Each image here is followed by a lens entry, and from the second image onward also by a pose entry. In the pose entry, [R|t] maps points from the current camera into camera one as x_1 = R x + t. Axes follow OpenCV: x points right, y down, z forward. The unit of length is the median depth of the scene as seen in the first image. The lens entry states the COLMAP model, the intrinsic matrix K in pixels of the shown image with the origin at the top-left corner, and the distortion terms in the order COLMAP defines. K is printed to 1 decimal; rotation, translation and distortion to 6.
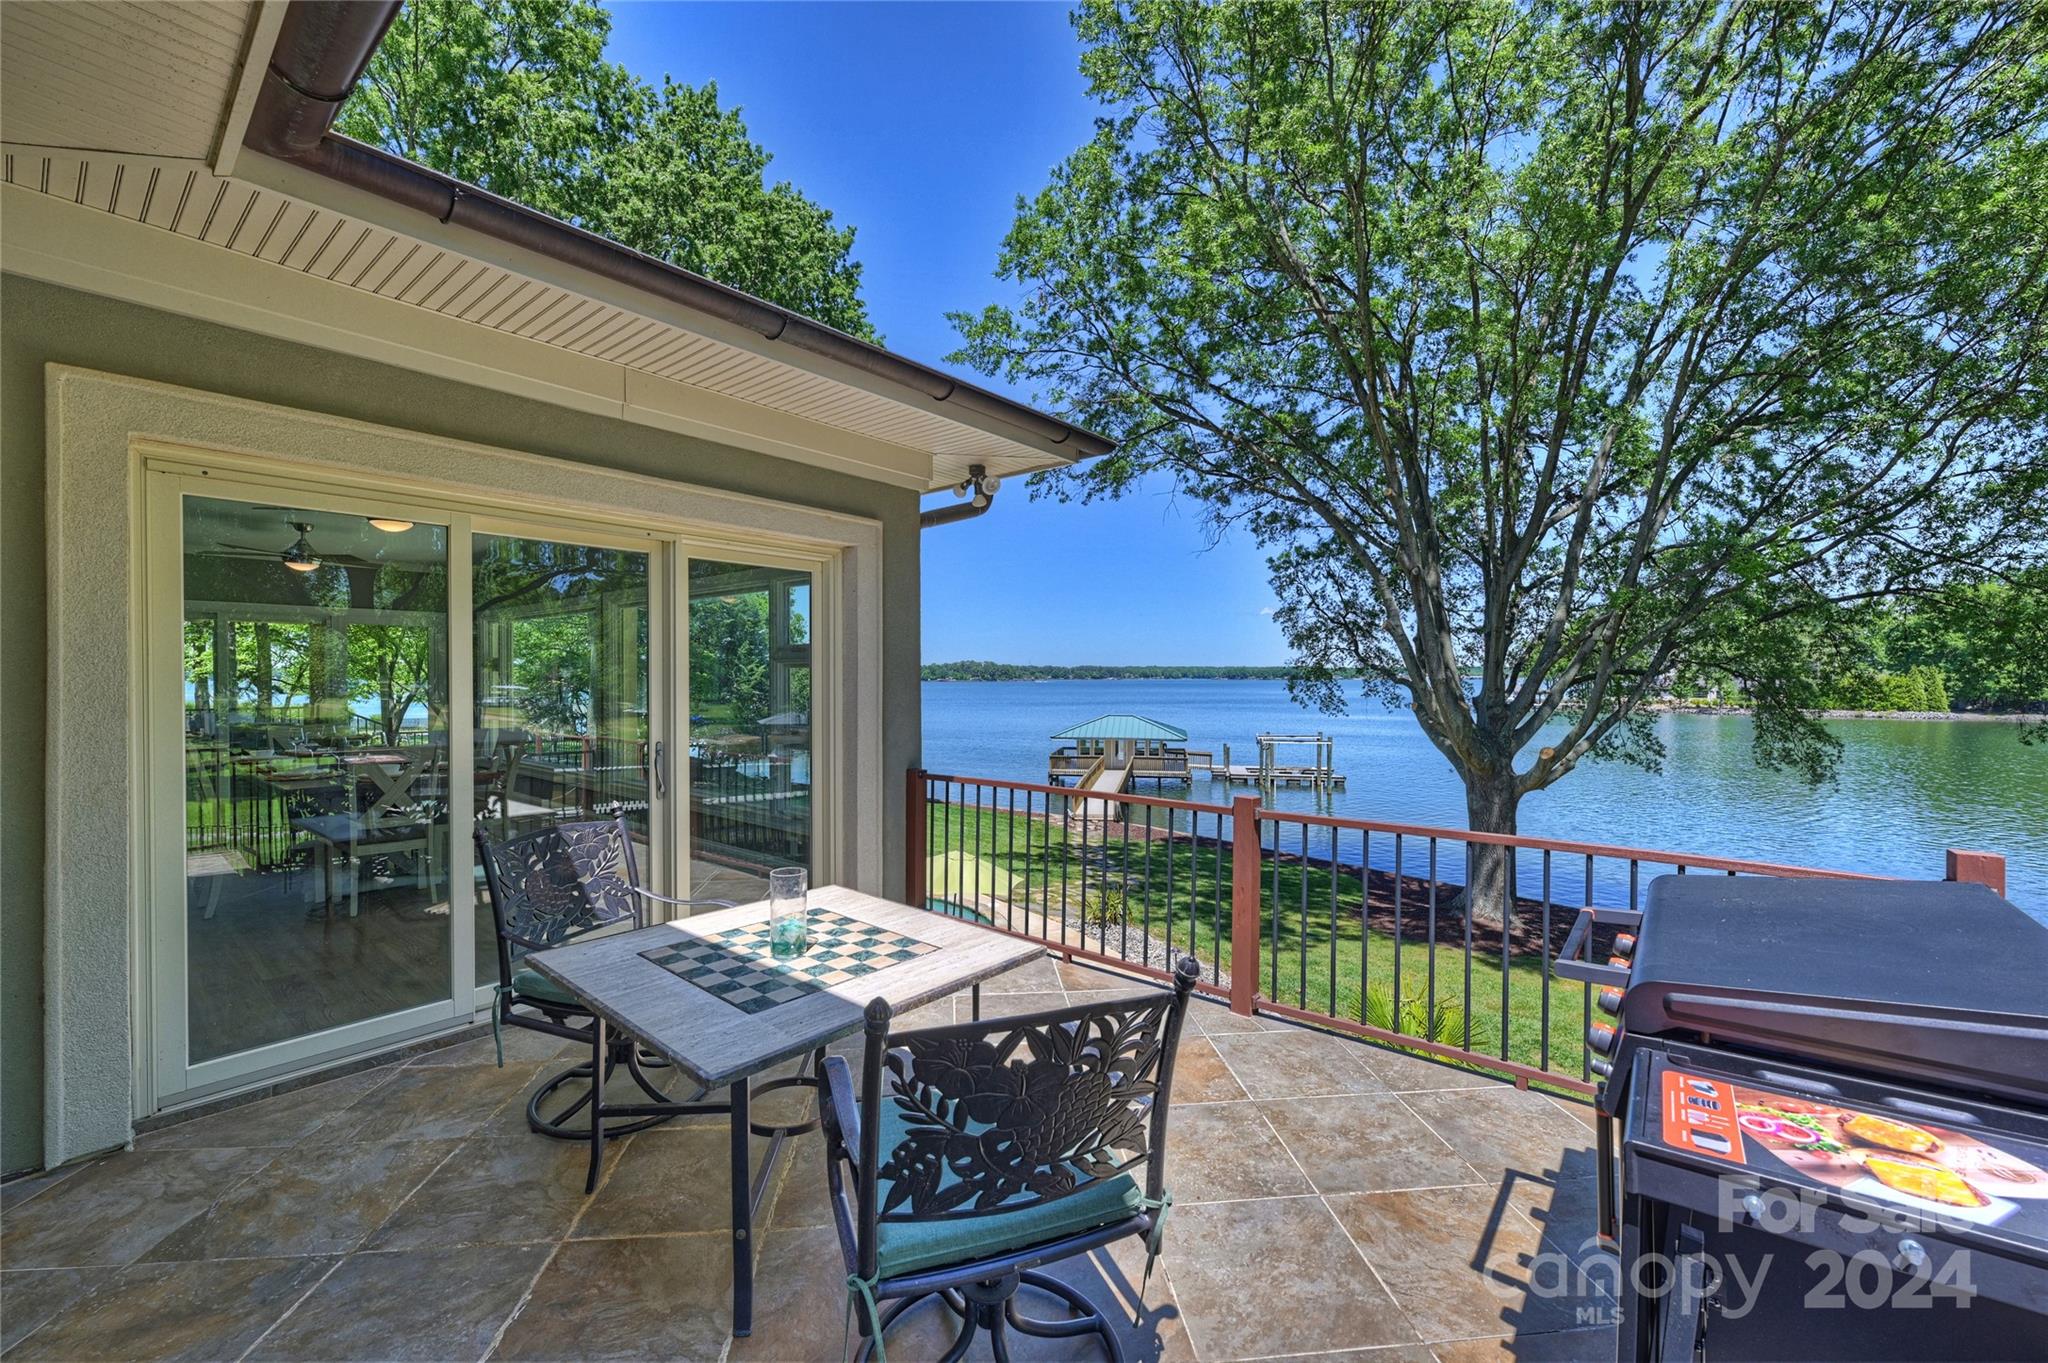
lens RADIAL K [[814.9, 0, 1020.1], [0, 814.9, 688.8], [0, 0, 1]] dist [-0.004606, 0.001570]
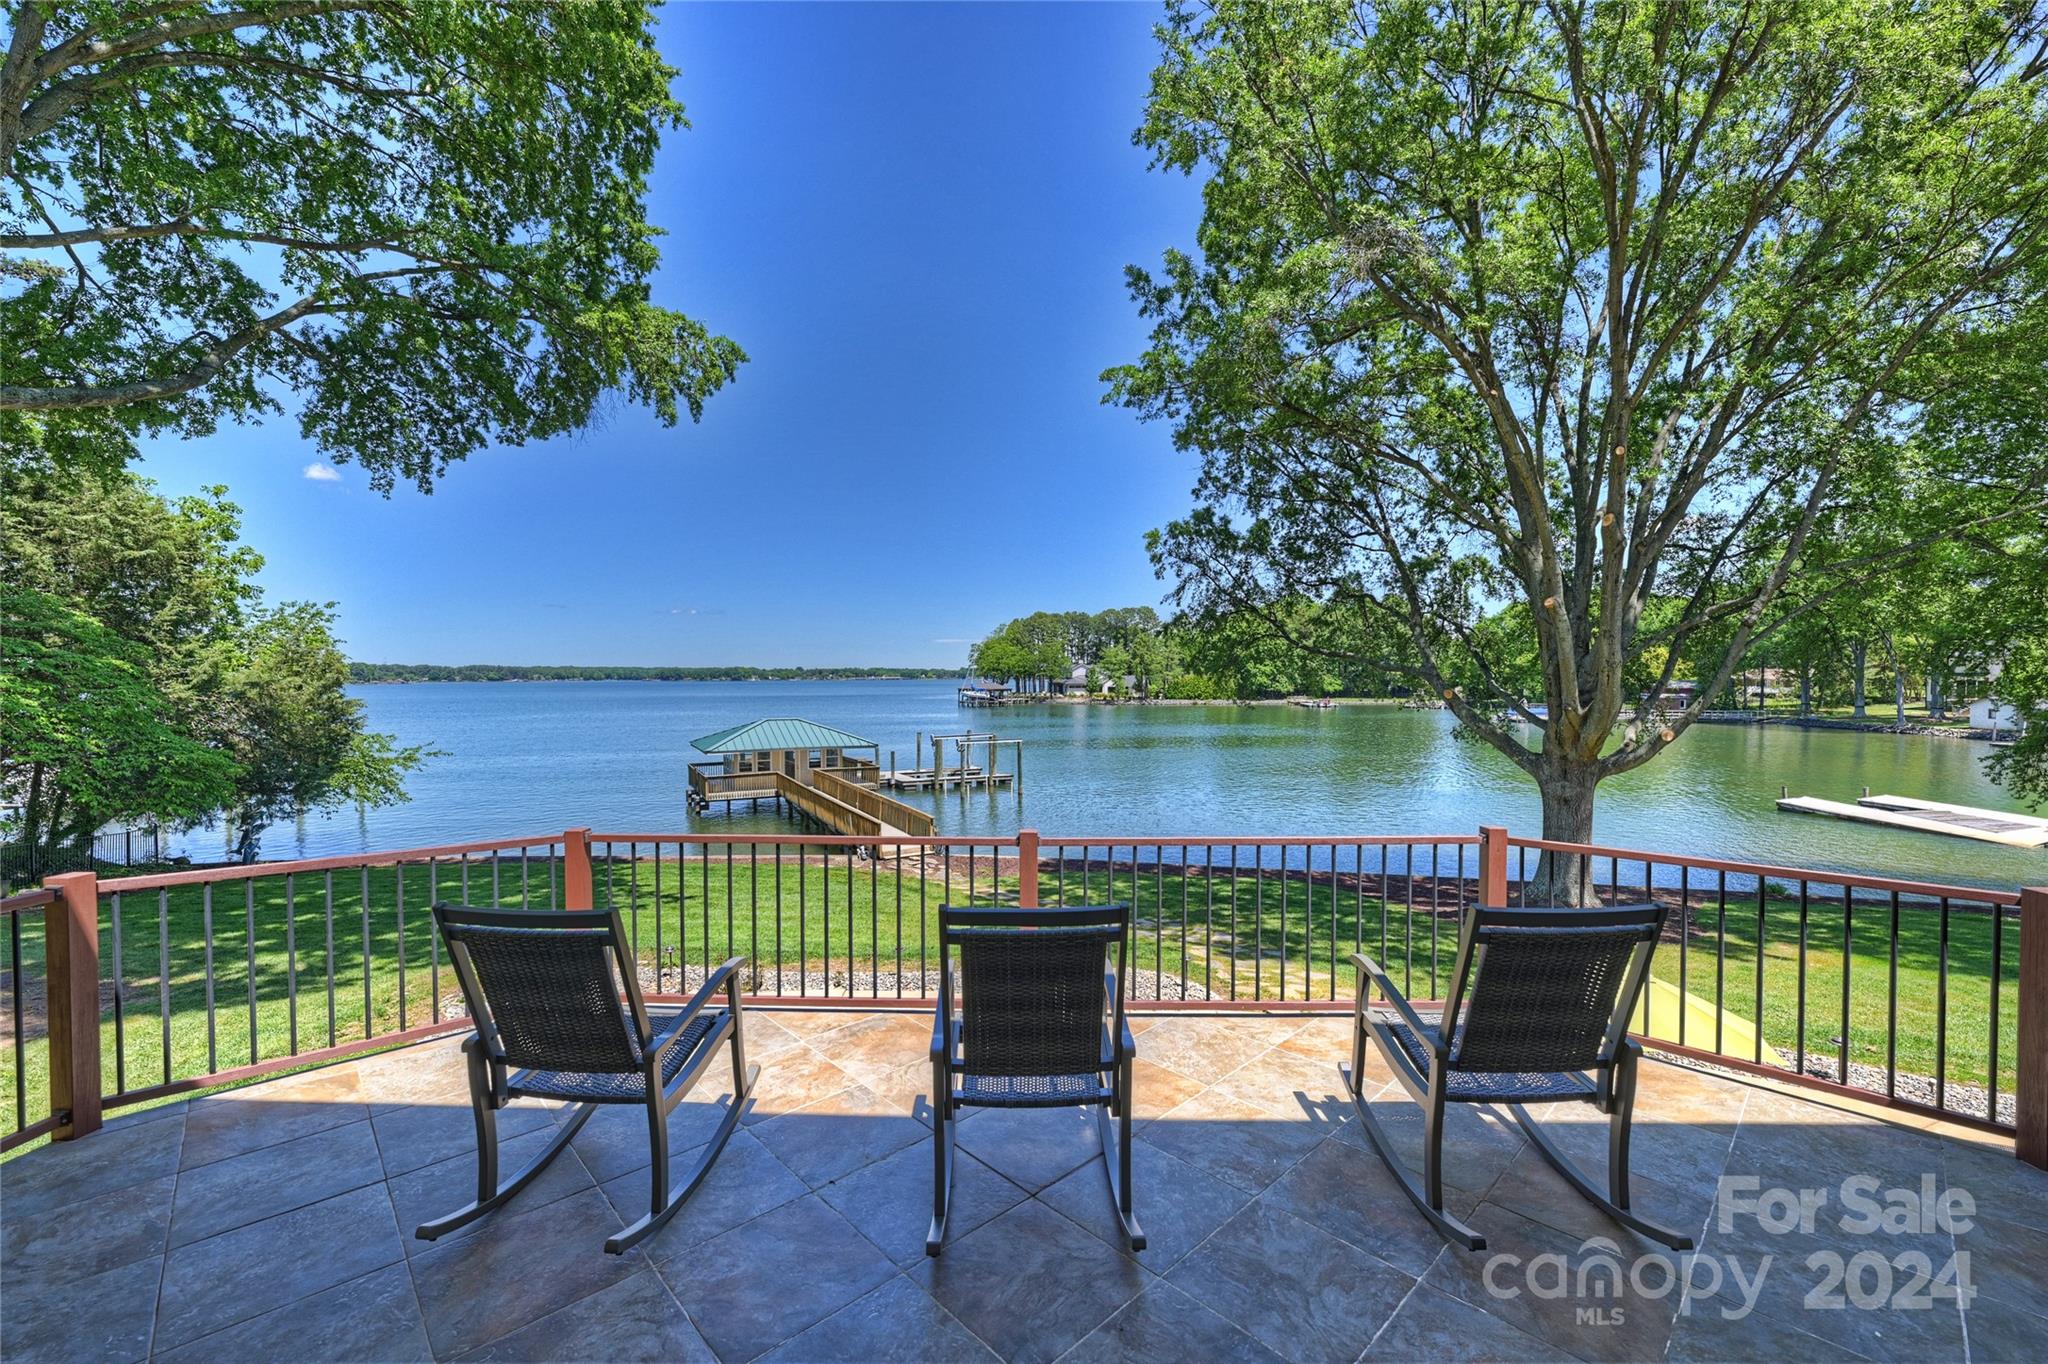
lens RADIAL K [[818.6, 0, 1018.0], [0, 818.6, 687.5], [0, 0, 1]] dist [0.002590, -0.001285]
pose [[0.784921, -0.009645, 0.619521, -0.448803], [0.011377, 0.999935, 0.001153, 0.005625], [-0.619492, 0.006144, 0.784979, 0.500065]]
